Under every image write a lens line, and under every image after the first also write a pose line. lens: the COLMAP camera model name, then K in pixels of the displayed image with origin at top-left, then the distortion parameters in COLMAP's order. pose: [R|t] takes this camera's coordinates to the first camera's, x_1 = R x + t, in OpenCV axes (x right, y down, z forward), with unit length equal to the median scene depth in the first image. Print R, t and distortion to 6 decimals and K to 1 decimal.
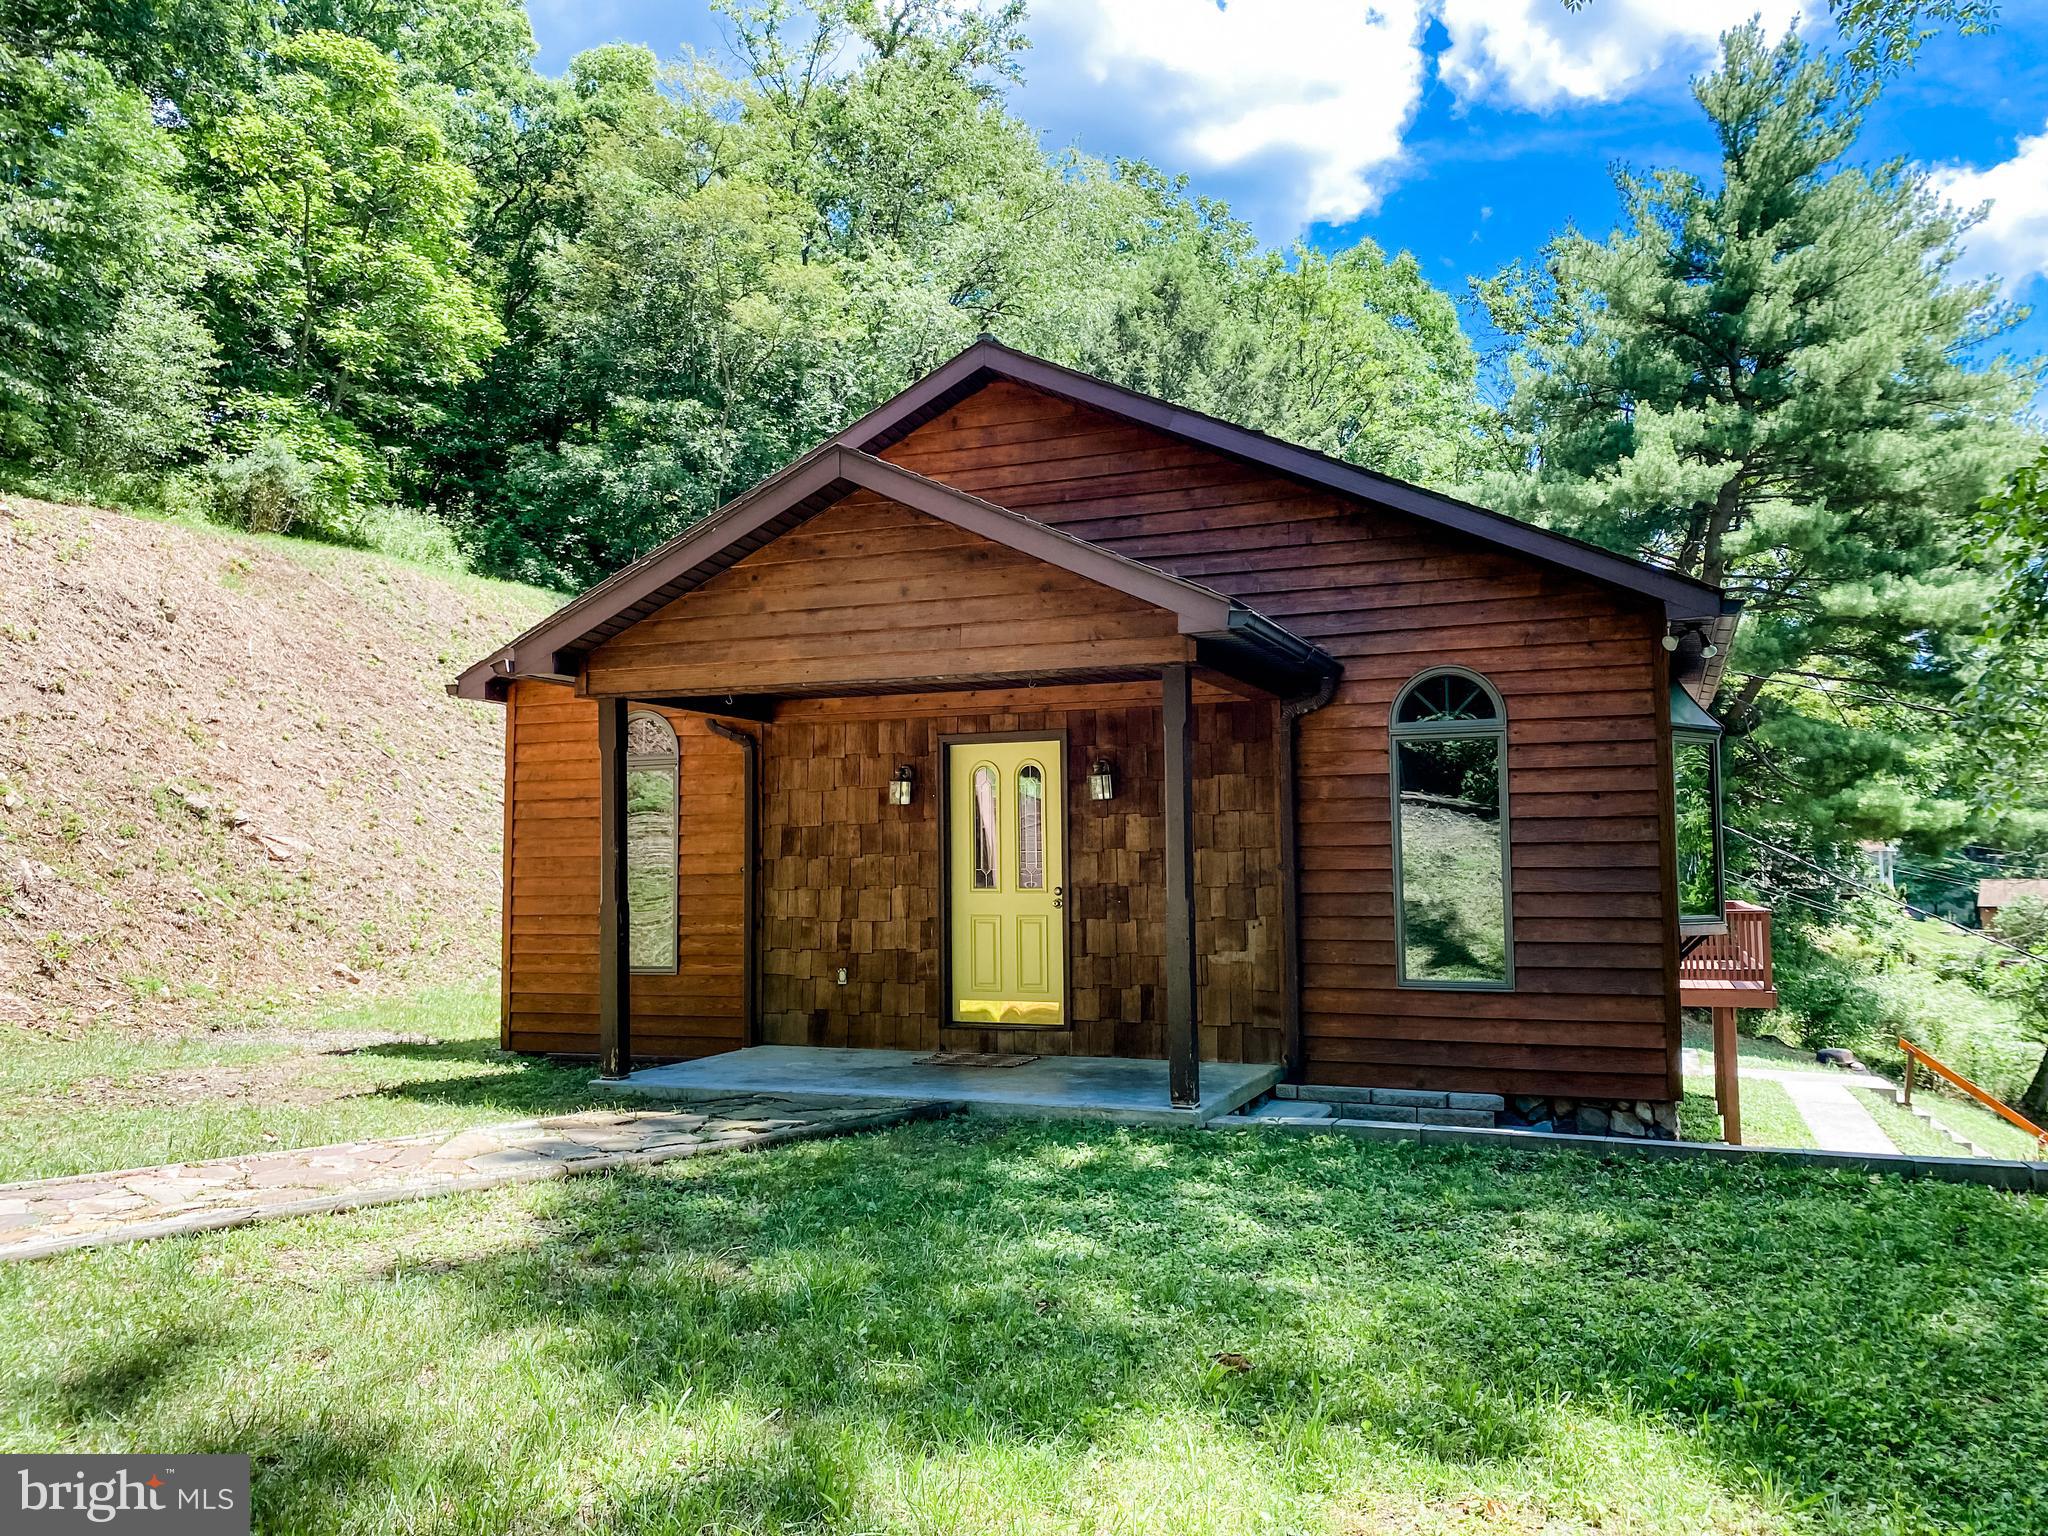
lens RADIAL K [[1577.7, 0, 1036.3], [0, 1577.7, 779.2], [0, 0, 1]] dist [0.016875, 0.000705]
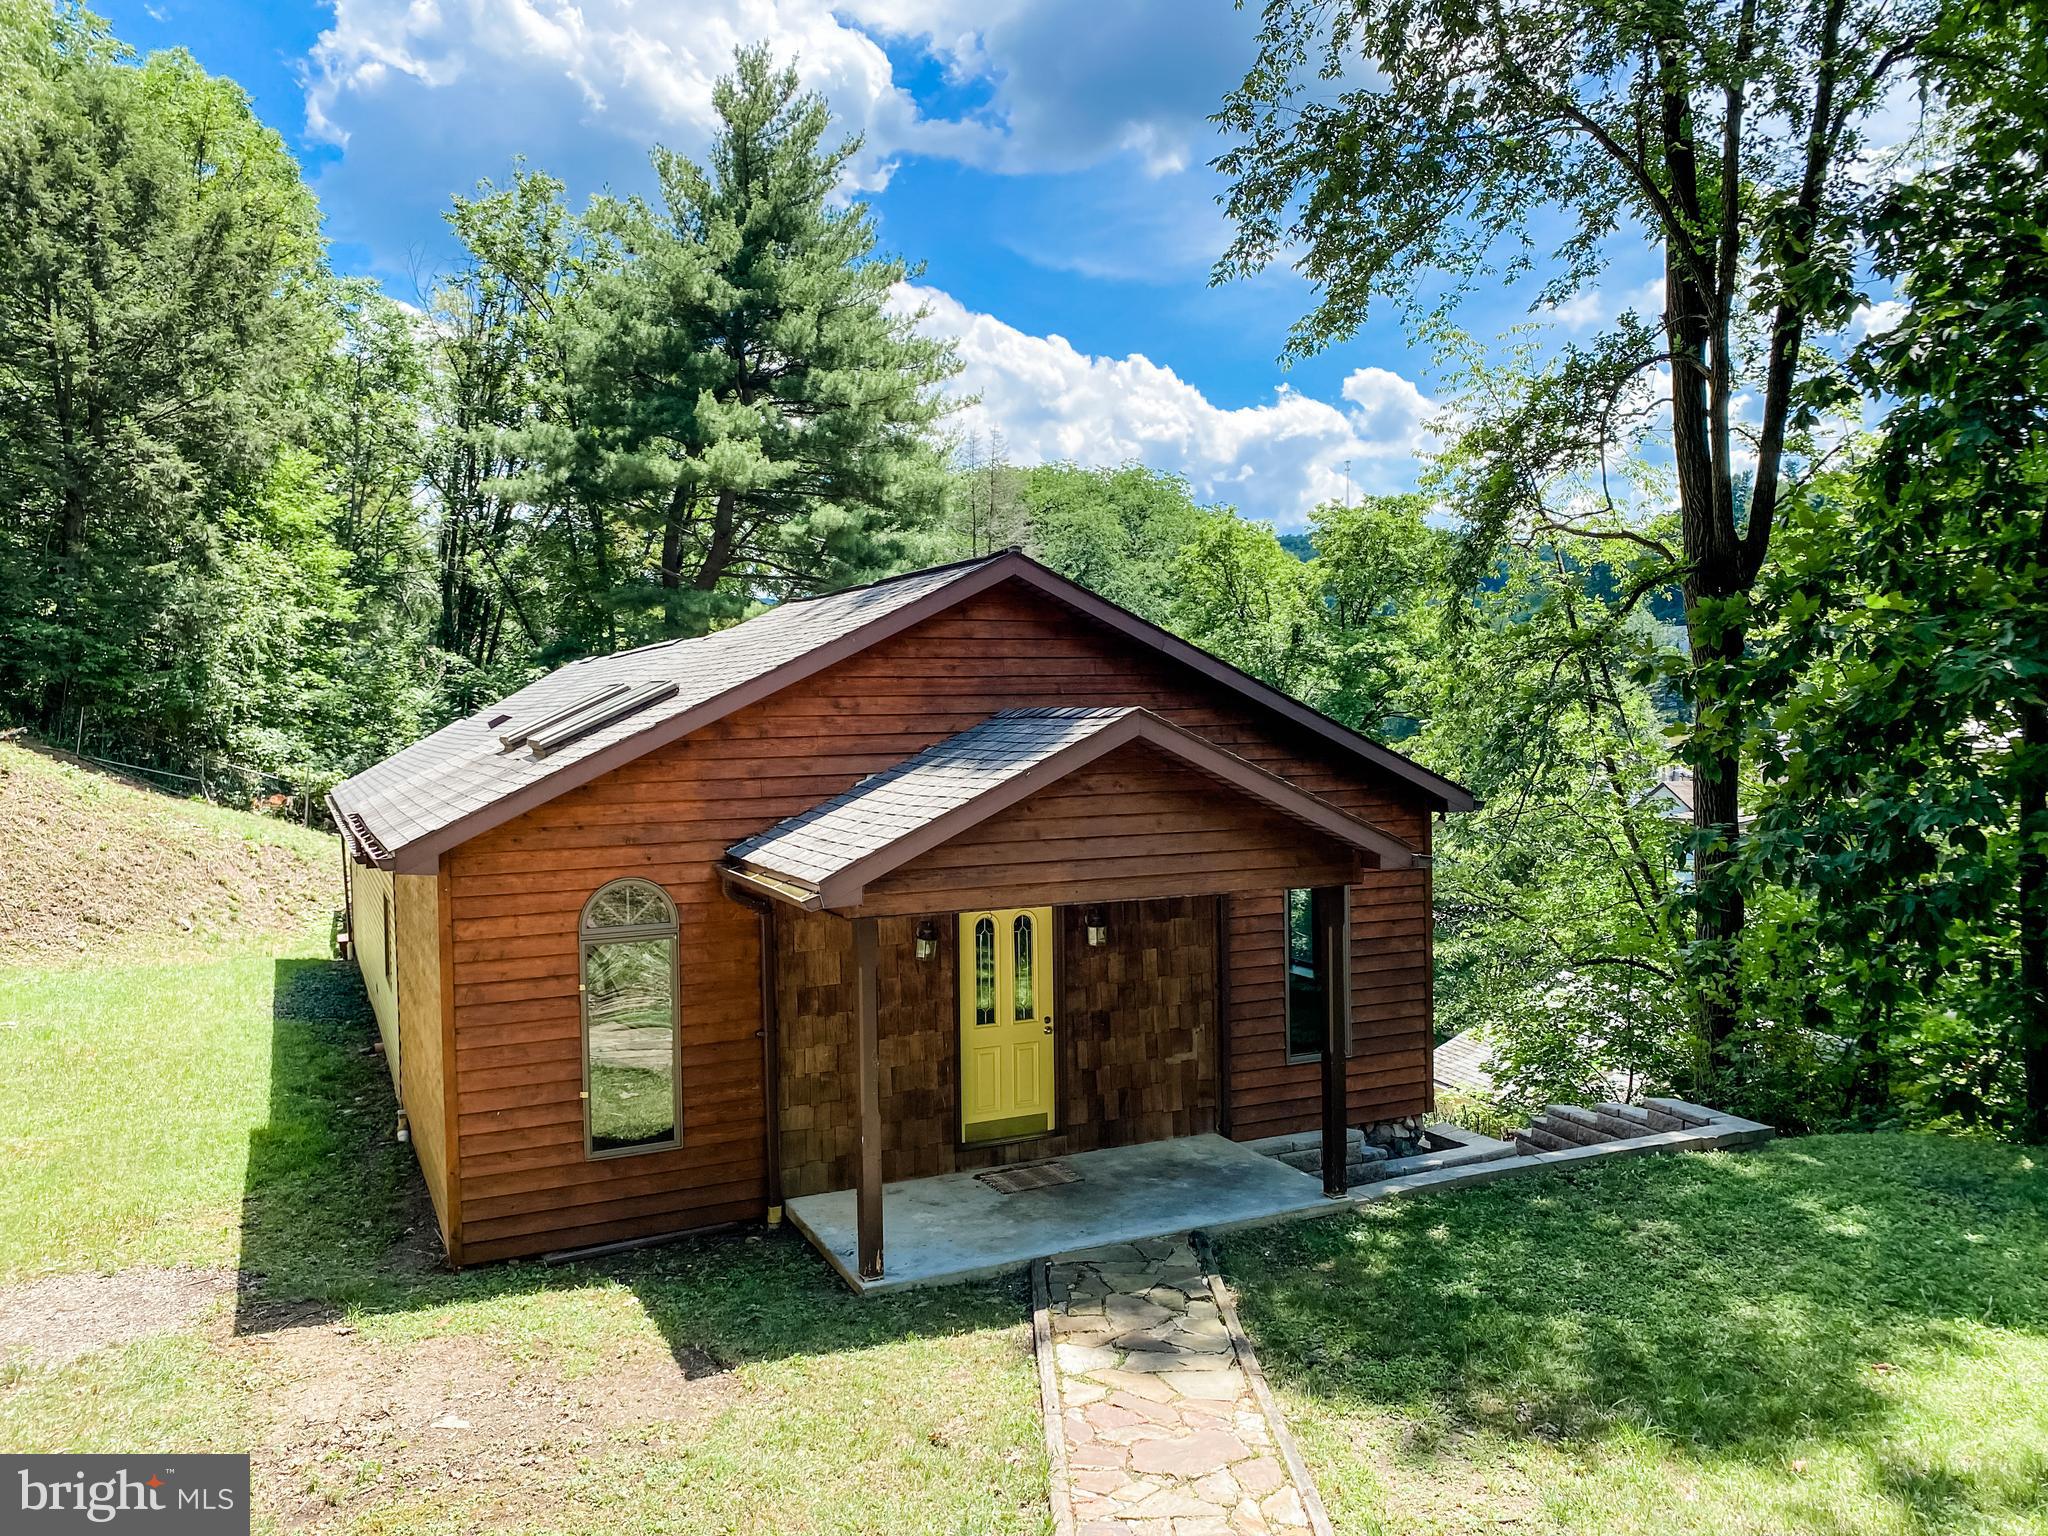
lens RADIAL K [[1577.7, 0, 1036.3], [0, 1577.7, 779.2], [0, 0, 1]] dist [0.016875, 0.000705]
pose [[0.680444, -0.039432, 0.731738, -0.353507], [-0.031420, 0.996063, 0.082894, -0.086152], [-0.732126, -0.079396, 0.676526, 0.088661]]
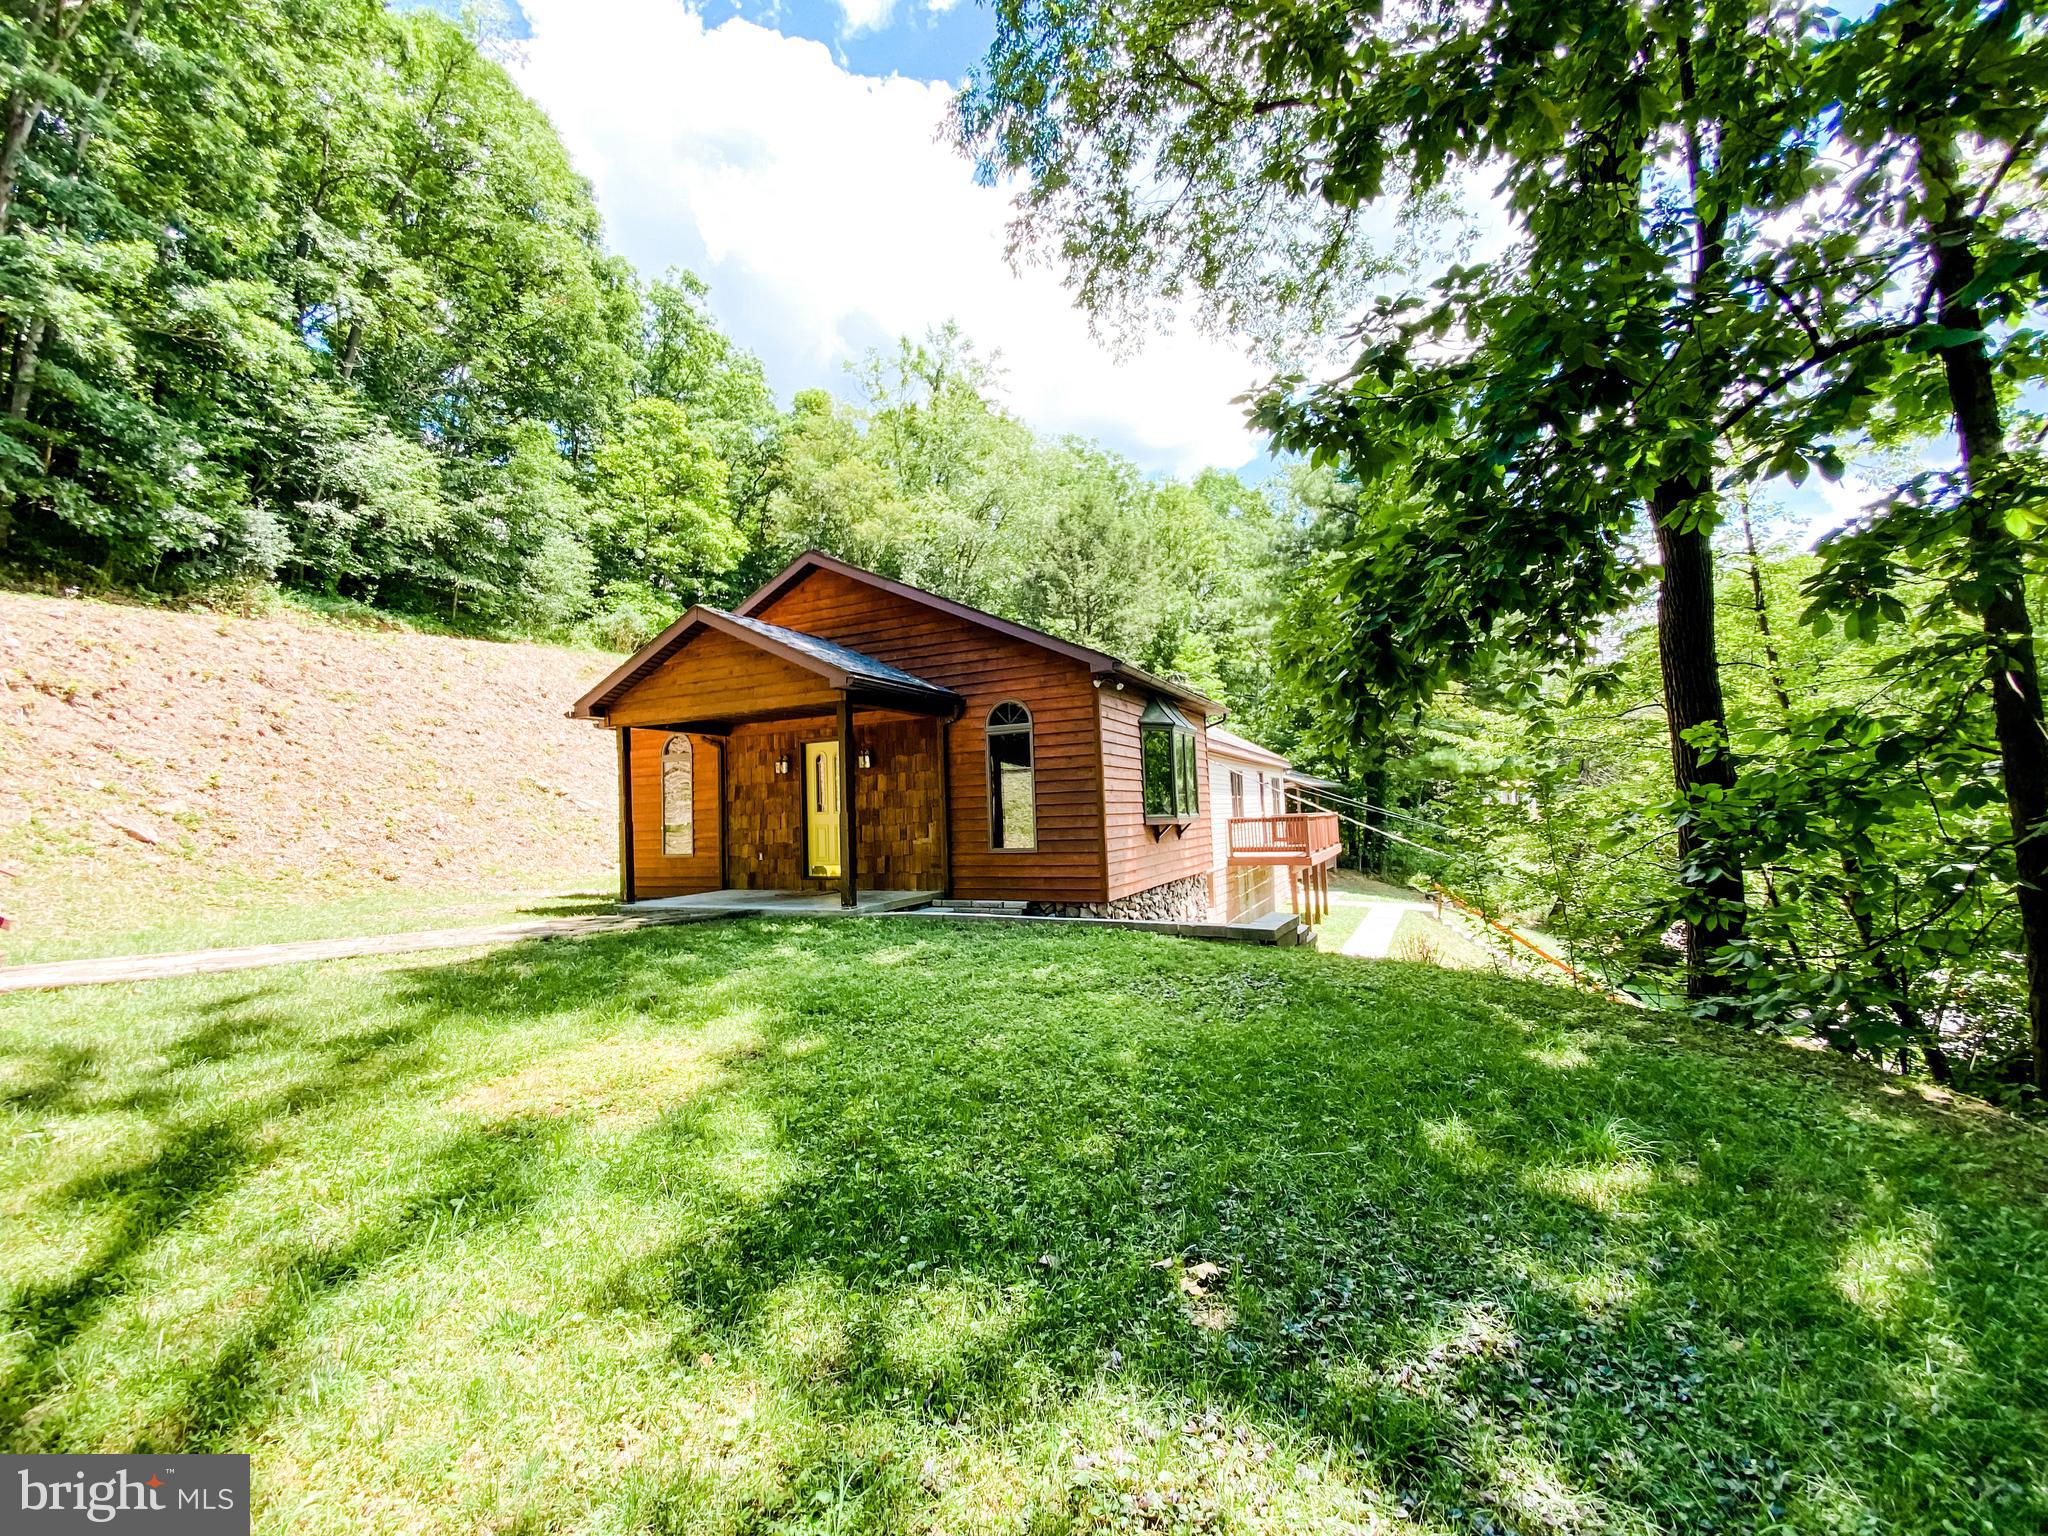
lens RADIAL K [[839.3, 0, 1024.0], [0, 839.3, 768.0], [0, 0, 1]] dist [0.031539, -0.016625]
pose [[0.996115, -0.031076, -0.082391, 0.138791], [0.031502, 0.999496, 0.003876, 0.006327], [0.082229, -0.006457, 0.996593, -0.040167]]
